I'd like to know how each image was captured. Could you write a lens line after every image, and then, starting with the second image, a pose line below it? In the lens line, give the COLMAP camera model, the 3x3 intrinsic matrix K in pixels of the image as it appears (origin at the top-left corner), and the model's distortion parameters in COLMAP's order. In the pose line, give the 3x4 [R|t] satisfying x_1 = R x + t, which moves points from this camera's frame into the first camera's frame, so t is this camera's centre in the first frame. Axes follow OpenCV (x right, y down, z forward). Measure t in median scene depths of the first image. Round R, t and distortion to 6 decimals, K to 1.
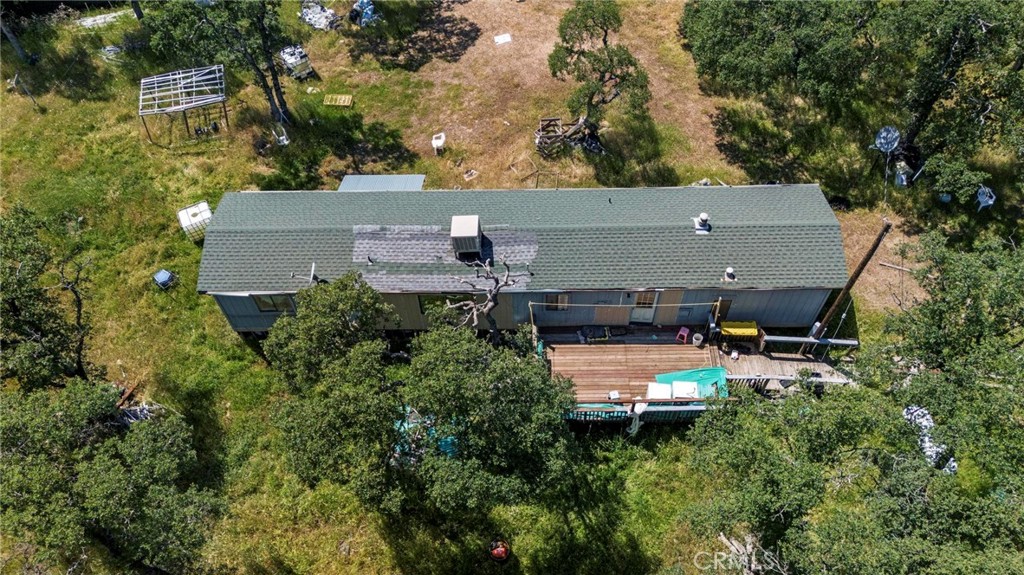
lens RADIAL K [[716.9, 0, 512.0], [0, 716.9, 287.5], [0, 0, 1]] dist [0.004427, 0.002463]
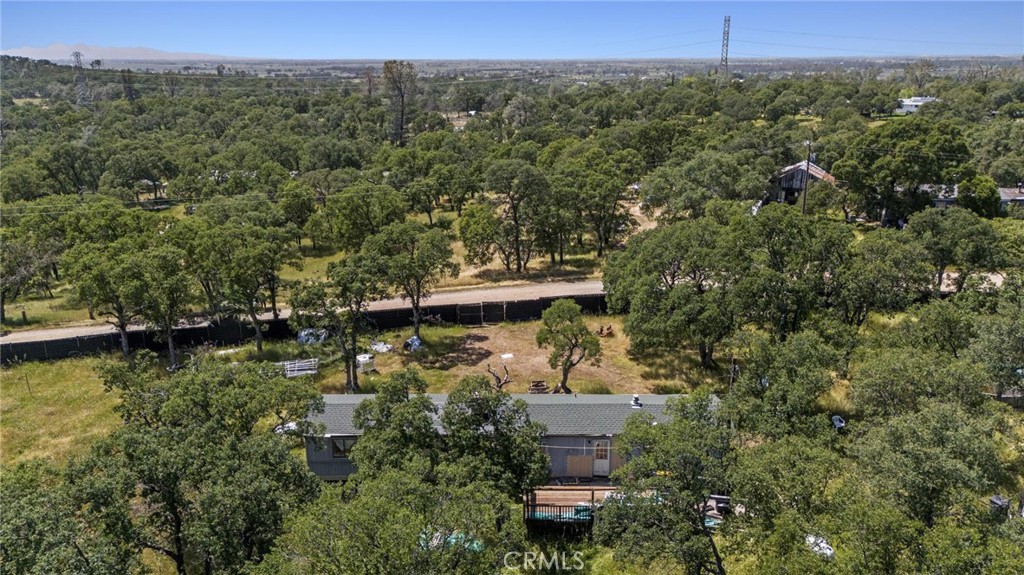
lens RADIAL K [[716.9, 0, 512.0], [0, 716.9, 287.5], [0, 0, 1]] dist [0.004427, 0.002463]
pose [[0.999736, 0.019061, -0.012855, 0.013460], [-0.022891, 0.773102, -0.633869, 0.480504], [-0.002144, 0.633996, 0.773334, -0.225445]]
